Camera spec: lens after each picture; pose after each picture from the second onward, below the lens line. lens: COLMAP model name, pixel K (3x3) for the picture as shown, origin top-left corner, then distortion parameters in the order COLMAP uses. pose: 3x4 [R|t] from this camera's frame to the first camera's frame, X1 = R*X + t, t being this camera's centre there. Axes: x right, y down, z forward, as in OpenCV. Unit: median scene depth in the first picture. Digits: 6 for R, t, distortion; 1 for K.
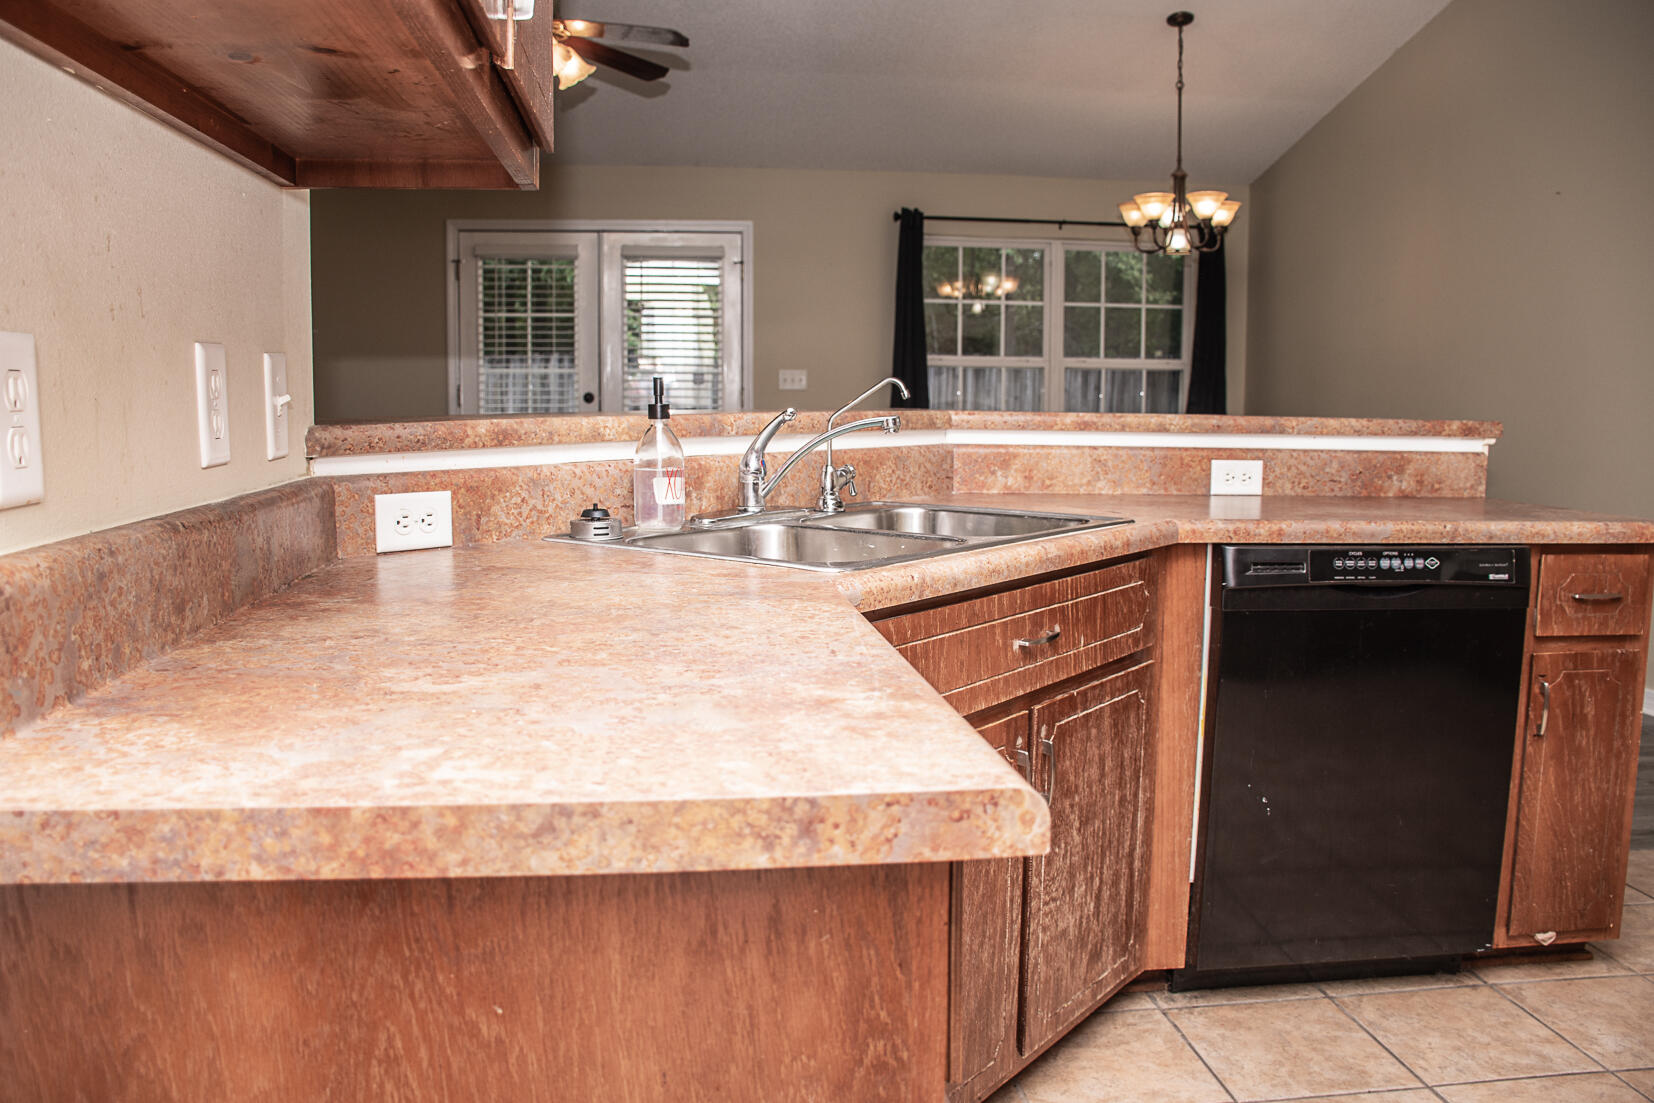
lens RADIAL K [[1314.9, 0, 815.3], [0, 1314.9, 548.2], [0, 0, 1]] dist [-0.157059, 0.105625]
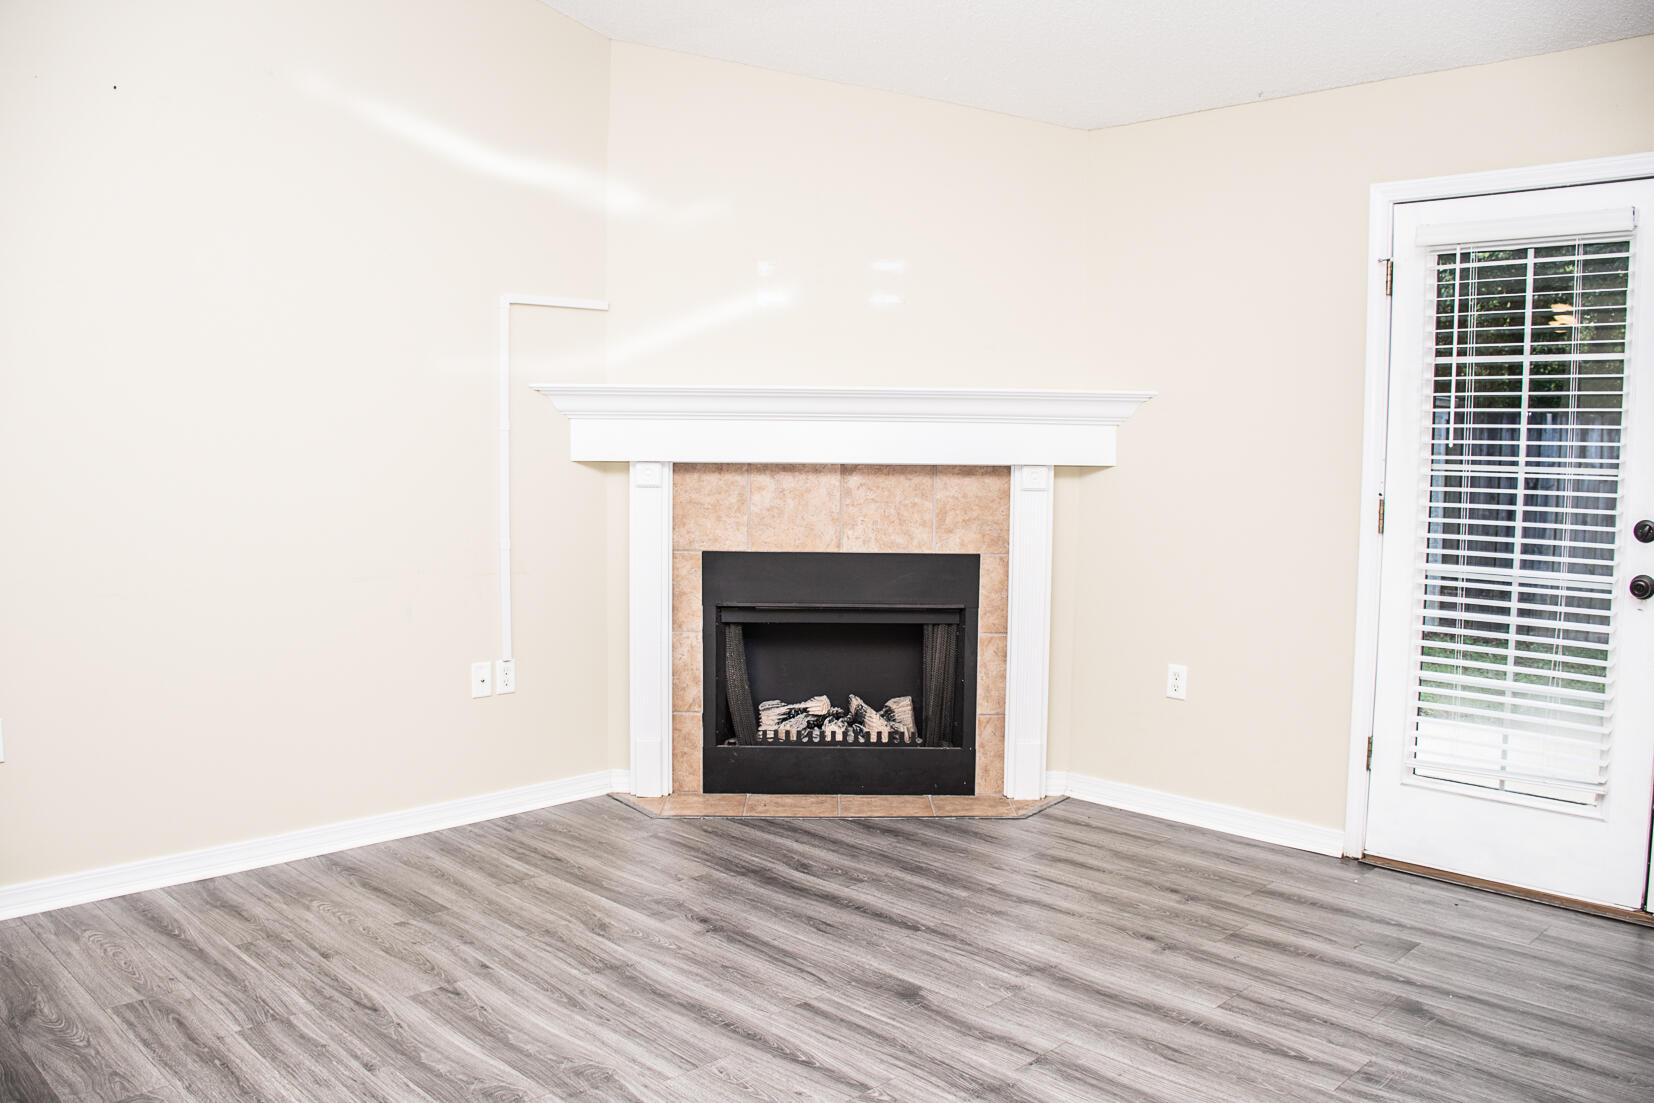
lens RADIAL K [[1311.0, 0, 830.8], [0, 1311.0, 551.0], [0, 0, 1]] dist [-0.145121, 0.096155]
pose [[0.621143, 0.066932, -0.780834, -0.009882], [-0.093316, 0.995575, 0.011107, -0.278461], [0.778122, 0.065965, 0.624640, 1.589877]]
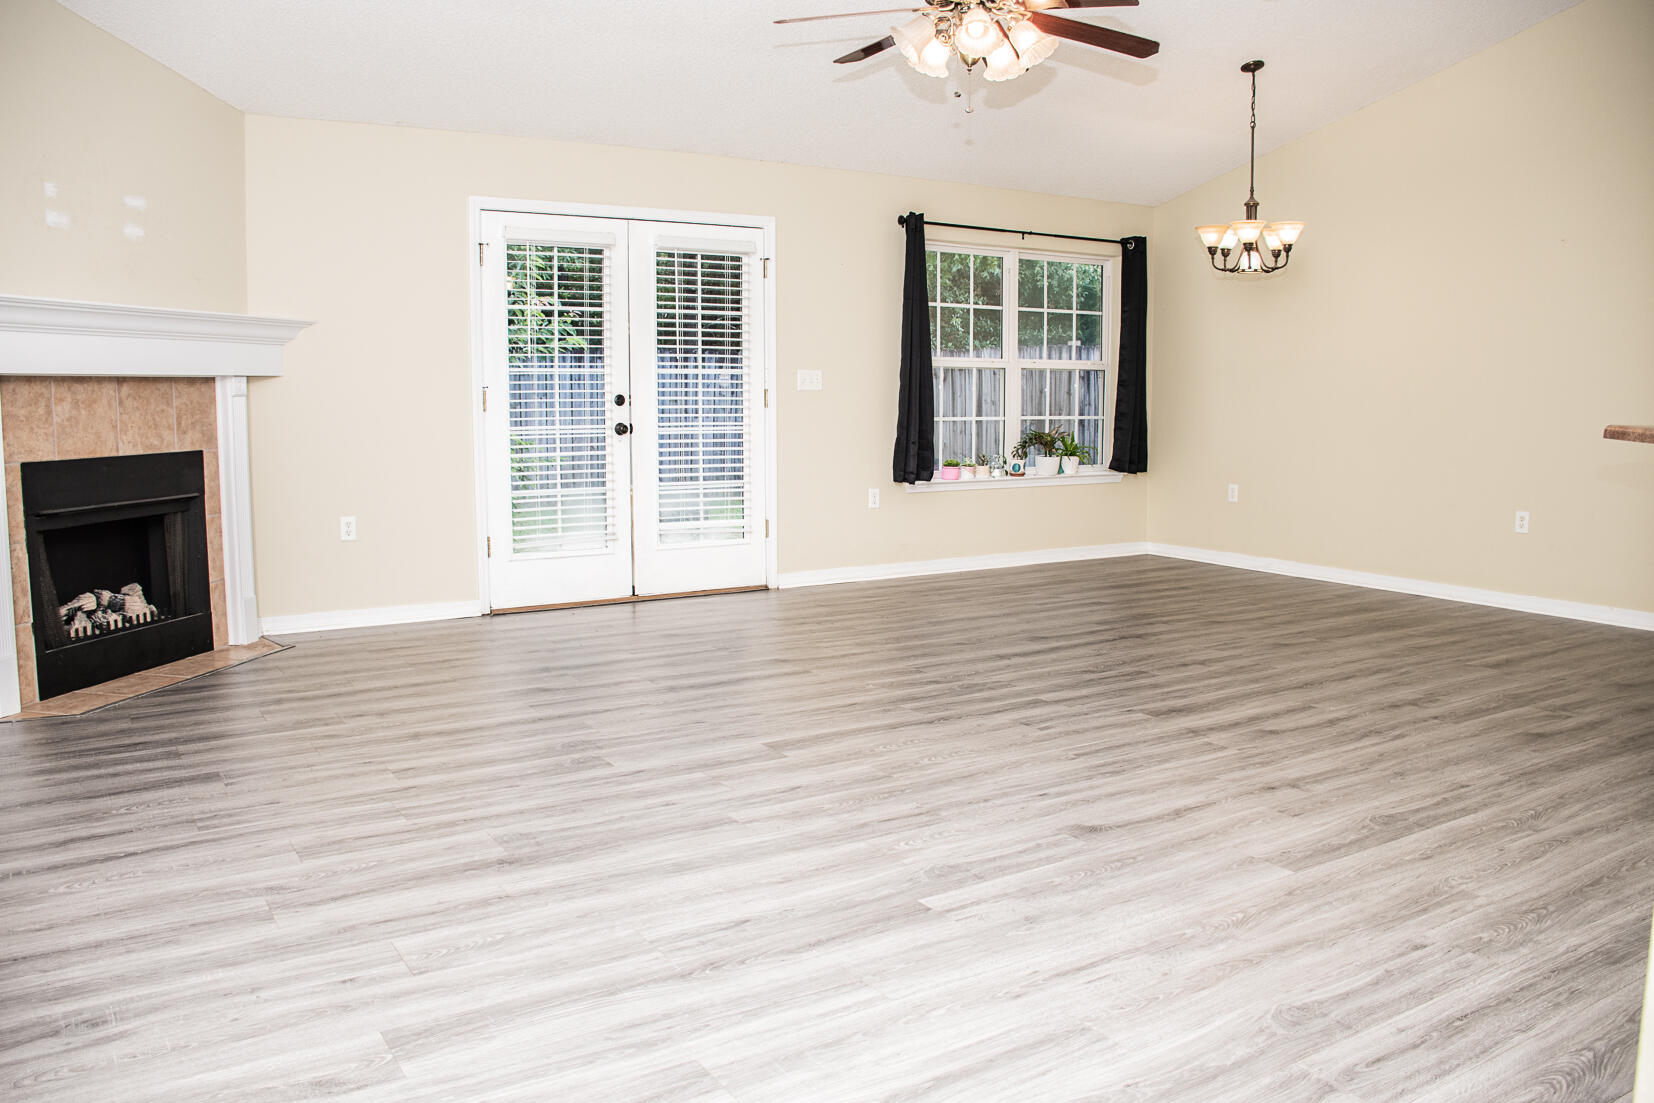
lens RADIAL K [[1258.9, 0, 811.3], [0, 1258.9, 551.3], [0, 0, 1]] dist [-0.158019, 0.110529]
pose [[0.904980, -0.059119, 0.421327, -1.395034], [0.051993, 0.998244, 0.028392, -0.087081], [-0.422266, -0.003788, 0.906464, 0.466935]]
